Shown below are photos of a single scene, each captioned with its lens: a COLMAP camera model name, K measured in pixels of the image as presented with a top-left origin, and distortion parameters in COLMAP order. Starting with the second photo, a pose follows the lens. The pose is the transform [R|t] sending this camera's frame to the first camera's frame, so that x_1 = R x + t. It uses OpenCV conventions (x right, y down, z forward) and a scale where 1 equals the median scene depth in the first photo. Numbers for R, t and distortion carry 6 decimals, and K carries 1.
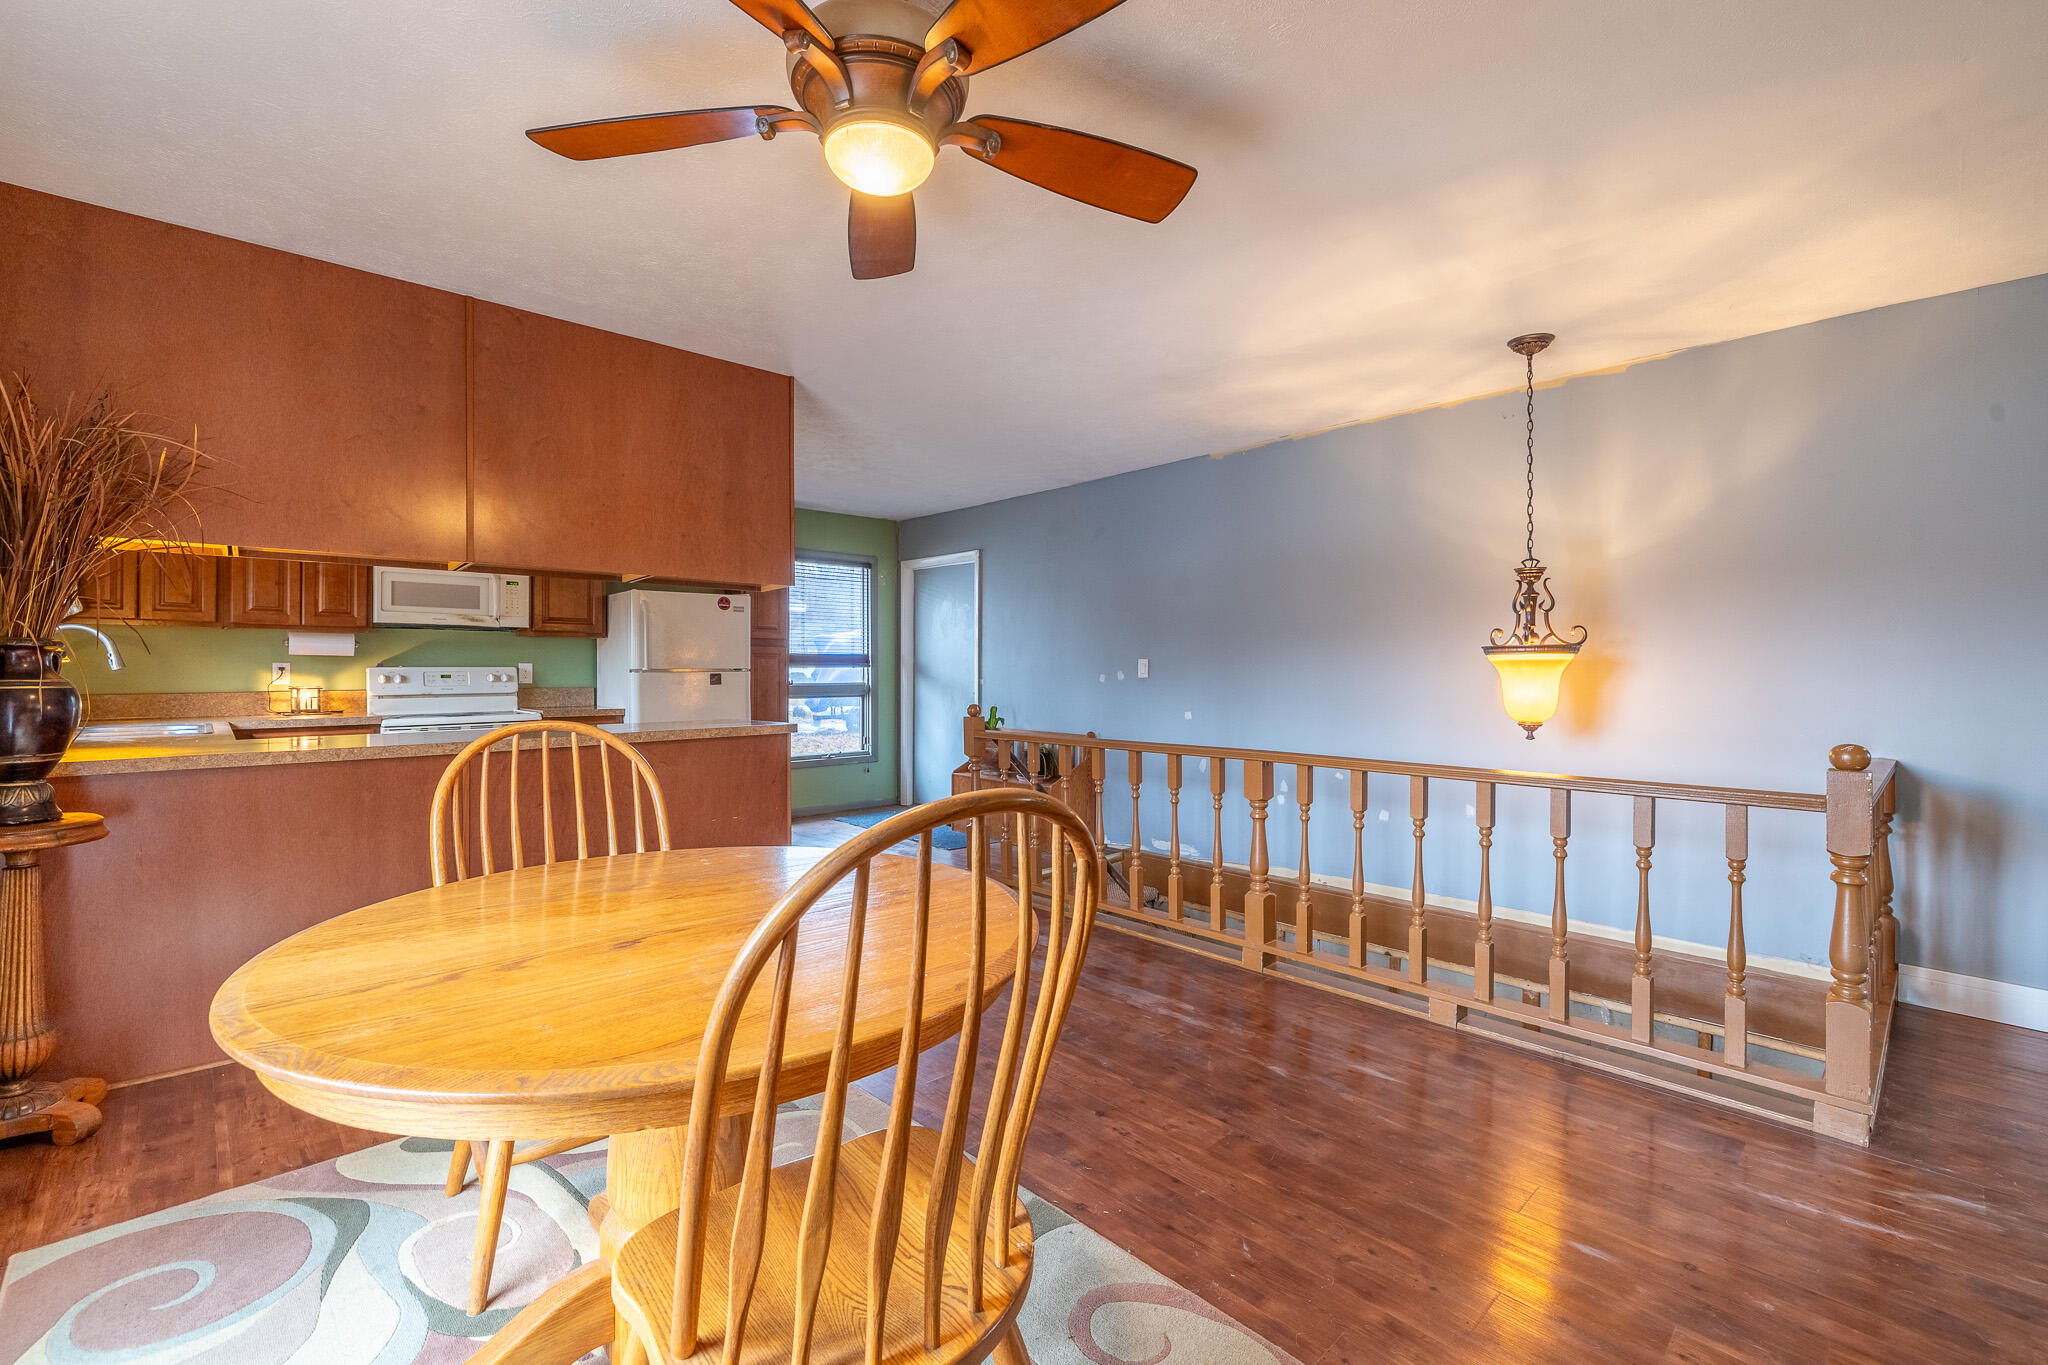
lens RADIAL K [[867.8, 0, 1009.2], [0, 867.8, 667.4], [0, 0, 1]] dist [-0.000303, 0.000429]
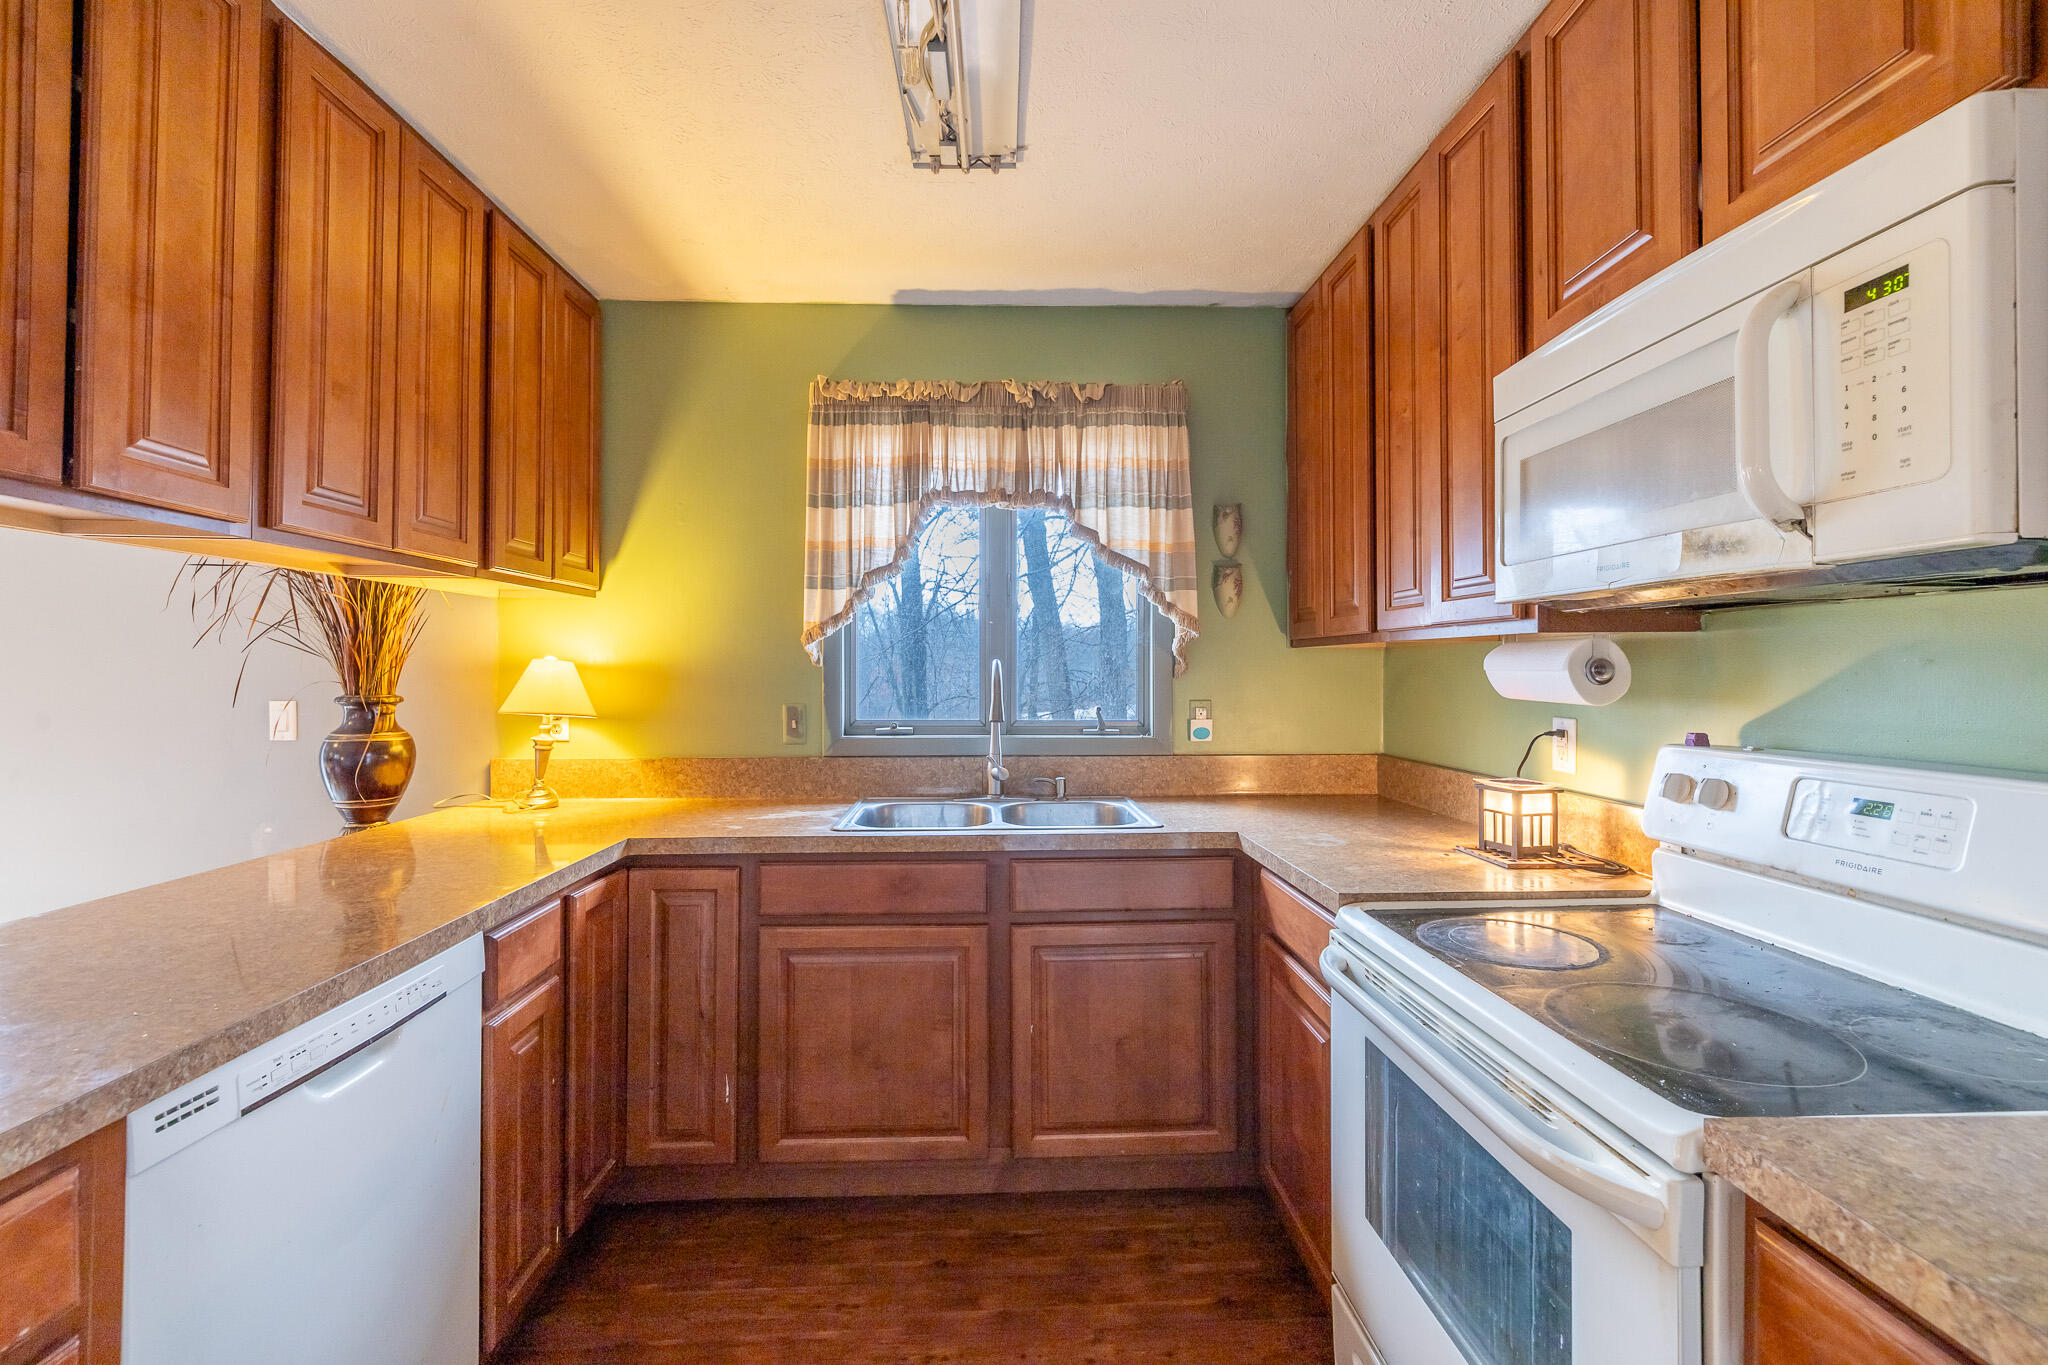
lens RADIAL K [[875.0, 0, 1014.0], [0, 875.0, 672.9], [0, 0, 1]] dist [-0.000896, -0.000203]
pose [[-0.650343, 0.003461, -0.759633, -0.539414], [0.003142, 0.999993, 0.001867, -0.038627], [0.759634, -0.001172, -0.650349, 1.525695]]
